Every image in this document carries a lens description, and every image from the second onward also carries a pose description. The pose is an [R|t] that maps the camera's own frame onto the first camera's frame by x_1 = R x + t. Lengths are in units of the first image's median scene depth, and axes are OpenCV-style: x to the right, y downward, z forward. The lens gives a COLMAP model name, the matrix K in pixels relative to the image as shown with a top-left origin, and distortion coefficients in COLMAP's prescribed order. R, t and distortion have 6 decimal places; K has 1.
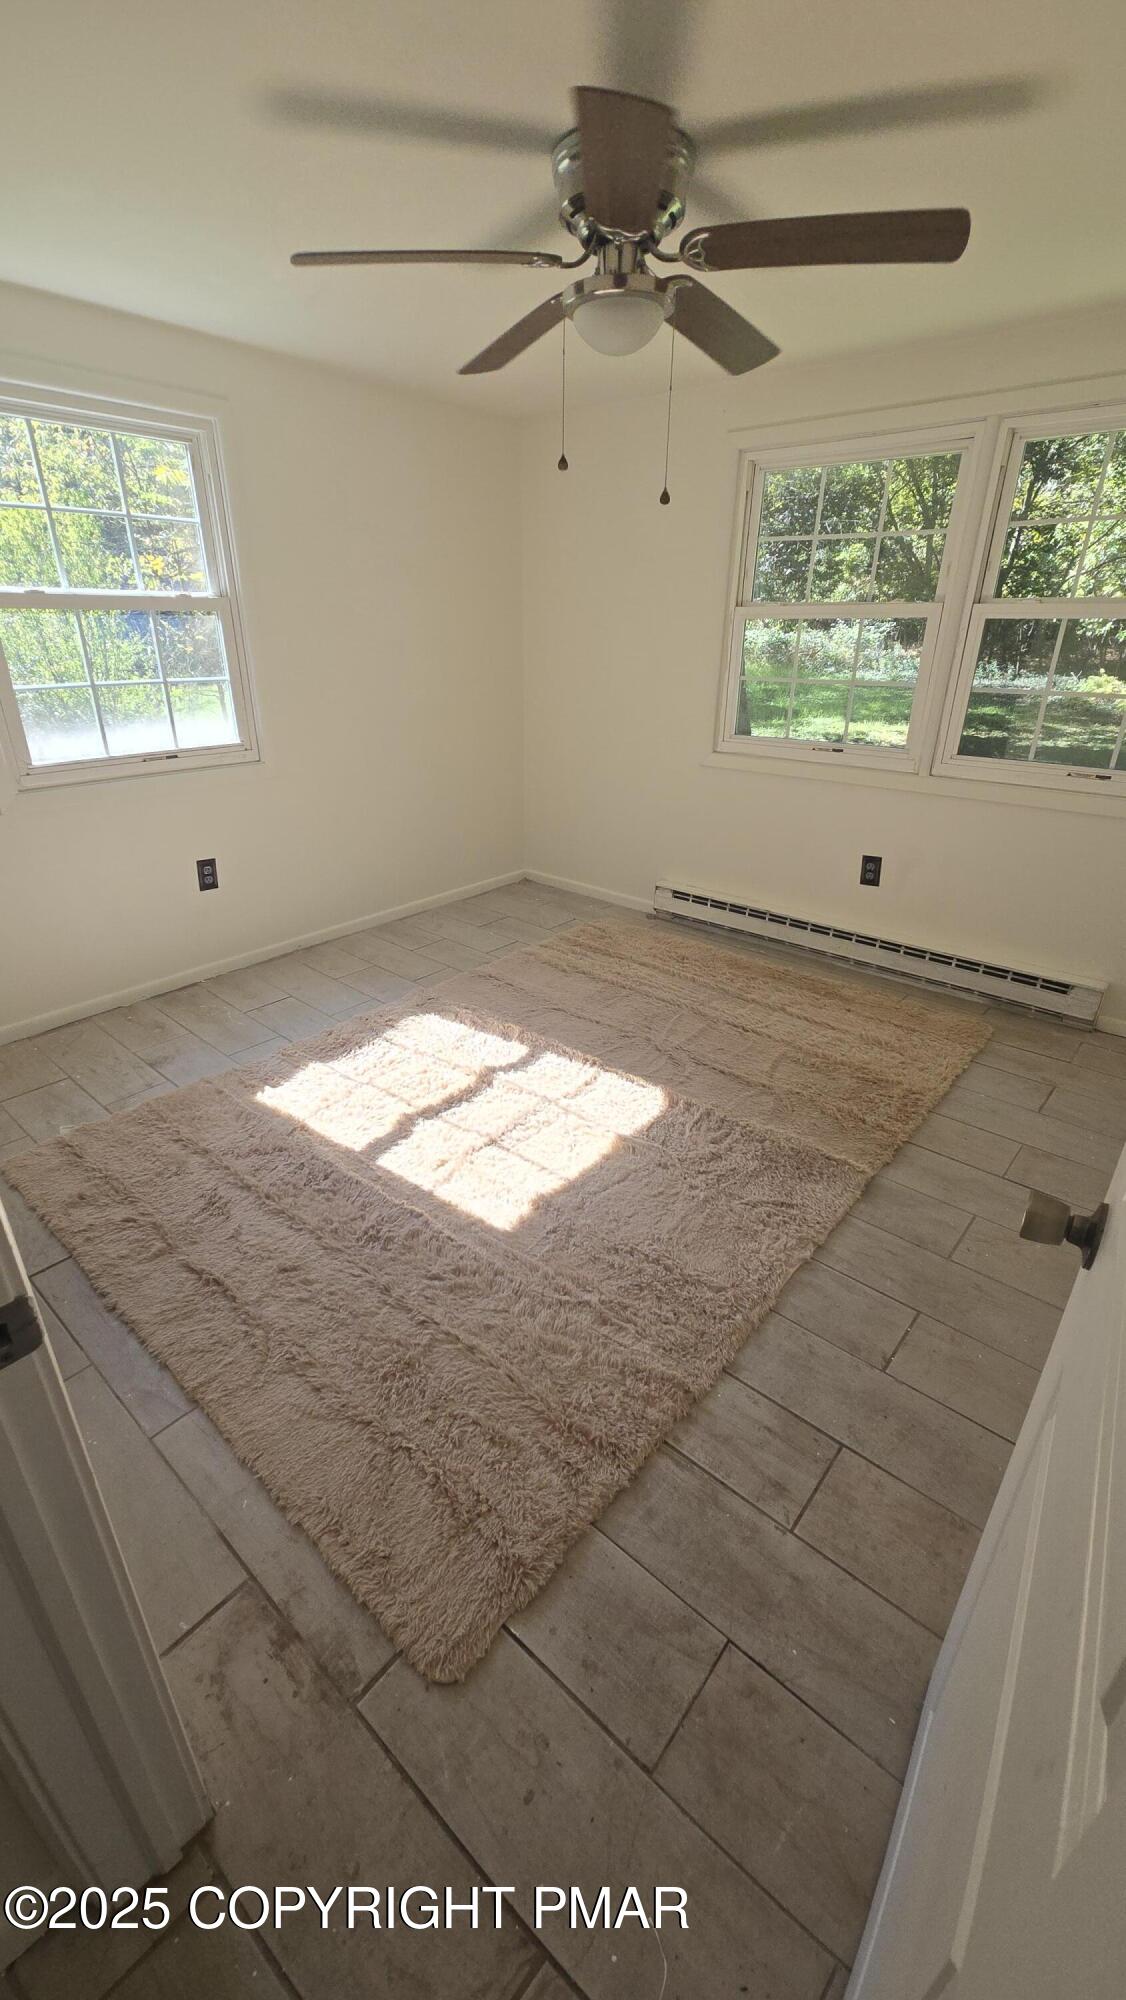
lens RADIAL K [[816.3, 0, 553.9], [0, 816.3, 1007.6], [0, 0, 1]] dist [0.002957, -0.007007]
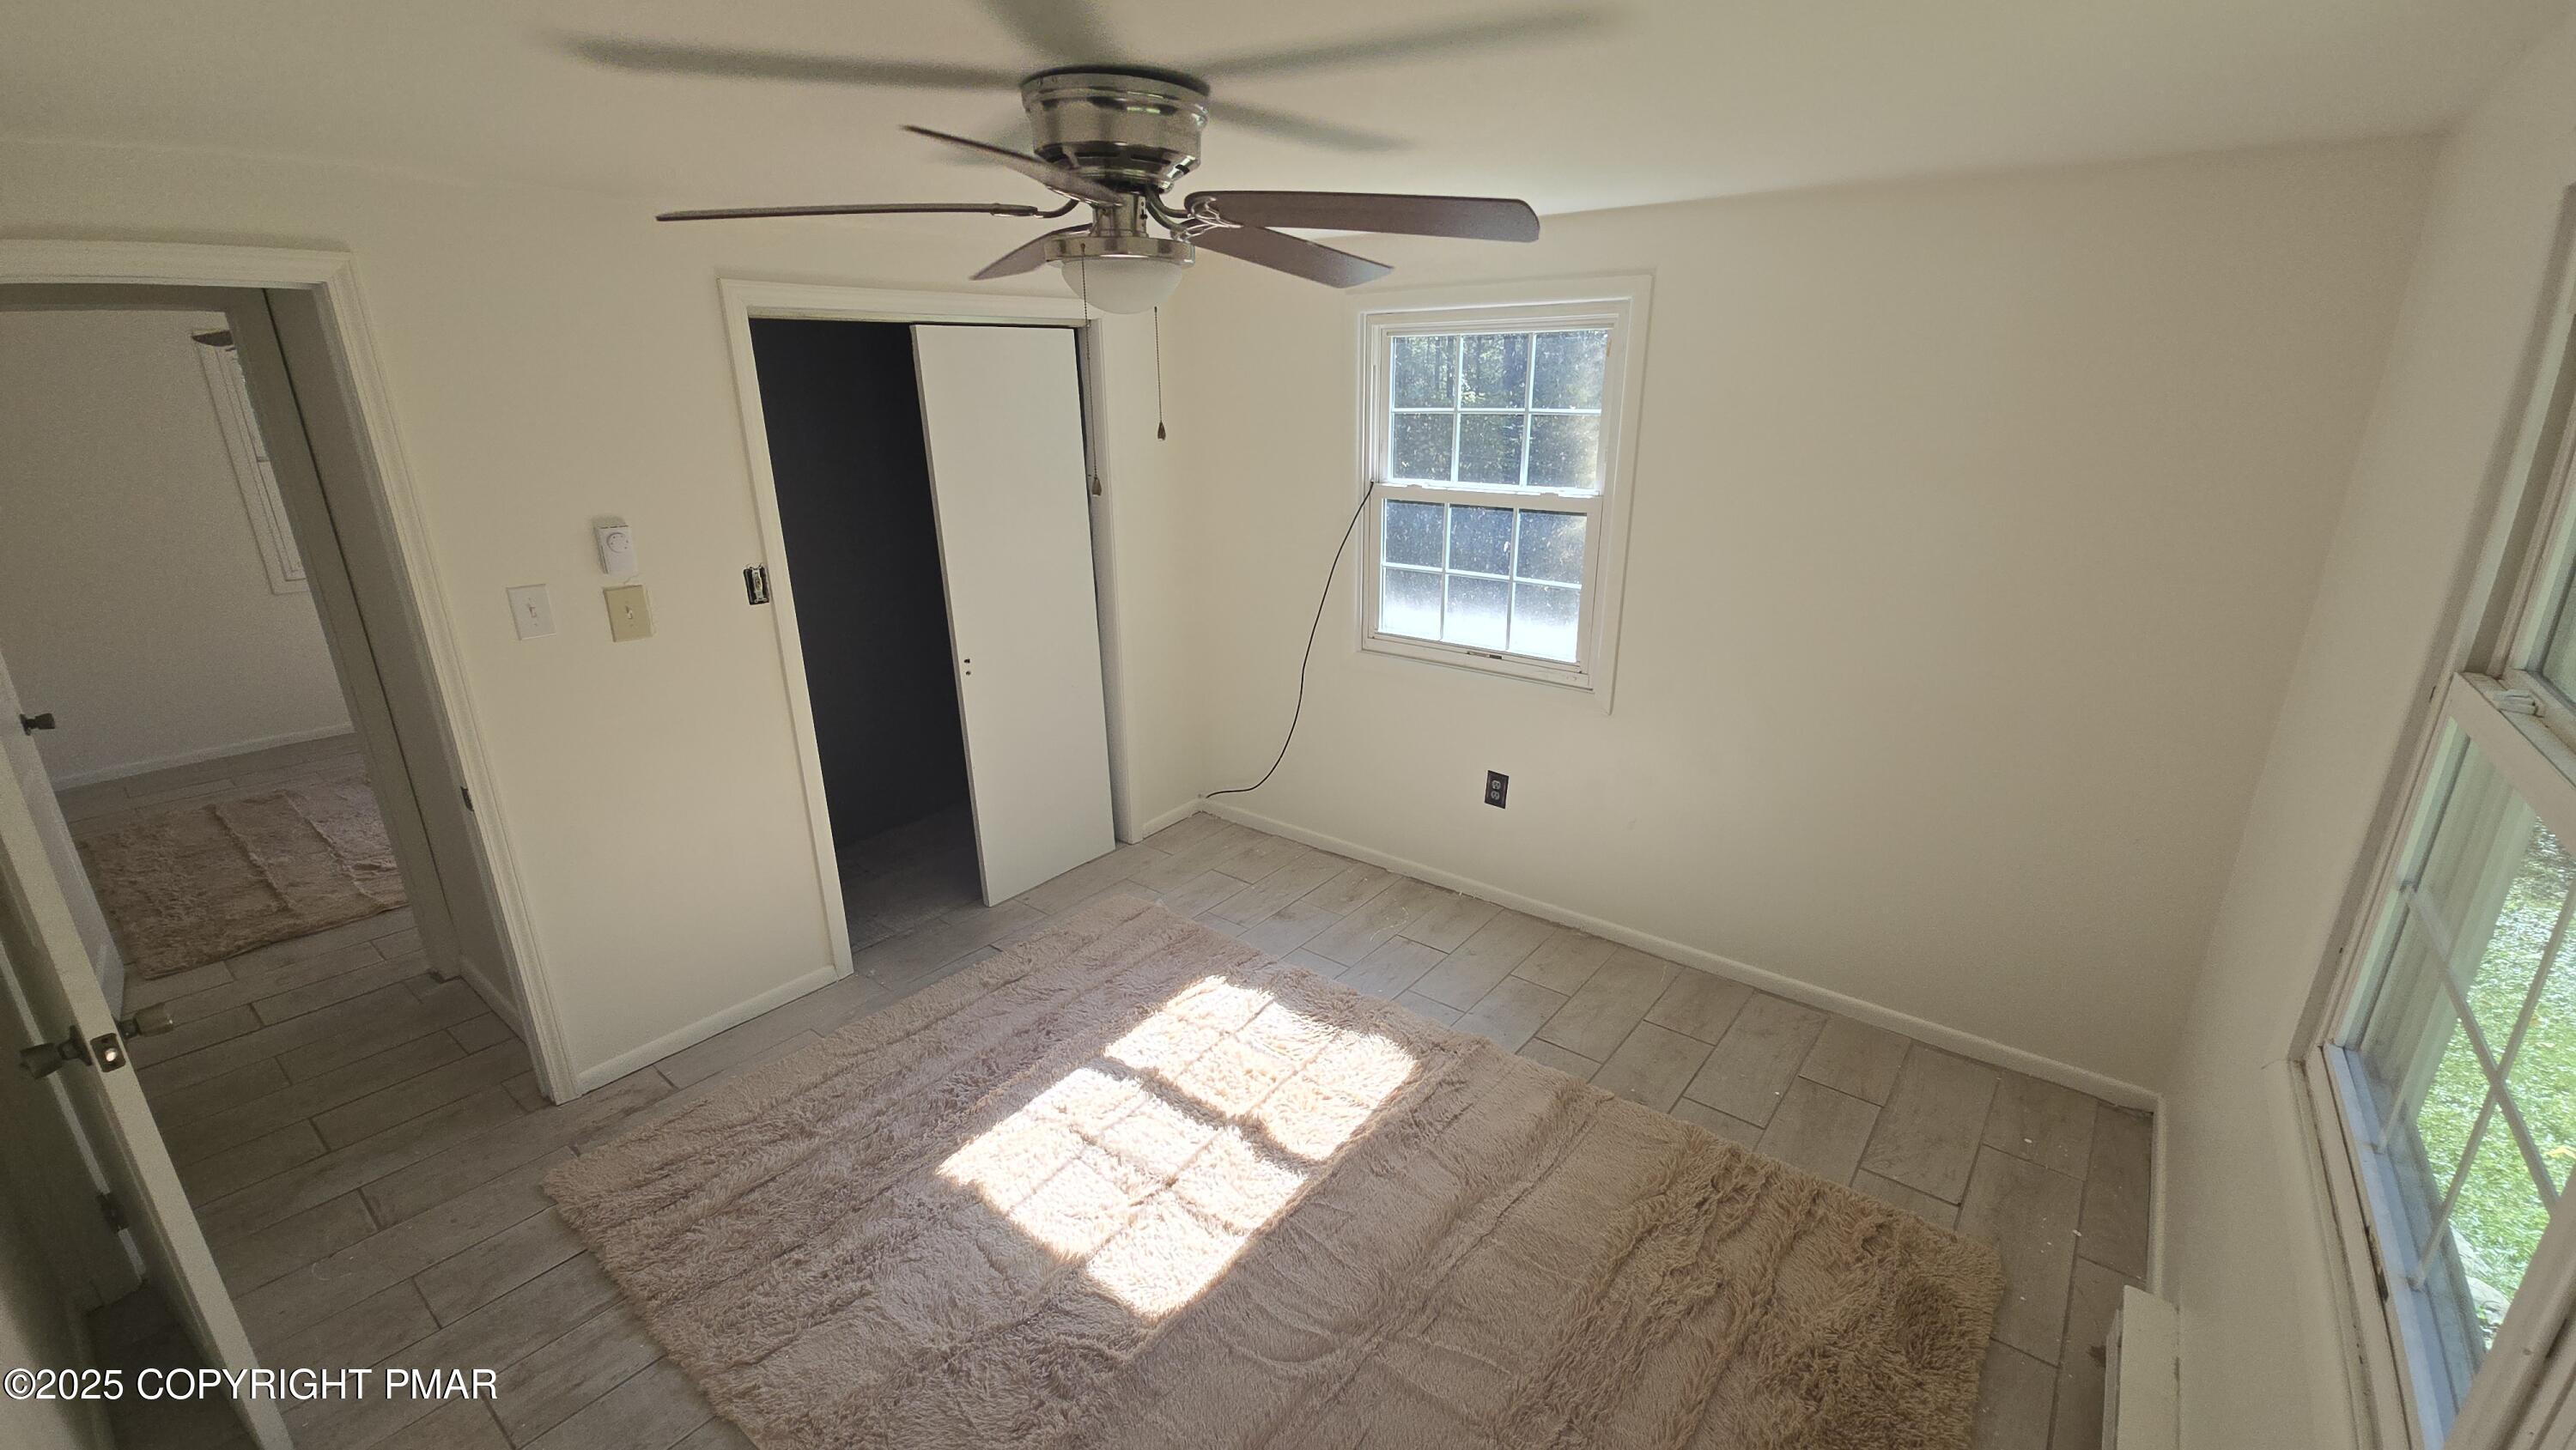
lens RADIAL K [[1051.3, 0, 1291.4], [0, 1051.3, 734.6], [0, 0, 1]] dist [0.002957, -0.007007]
pose [[0.045085, 0.311848, -0.949062, 0.676943], [-0.424462, 0.865986, 0.264387, -0.467847], [0.904323, 0.390921, 0.171411, 0.669264]]
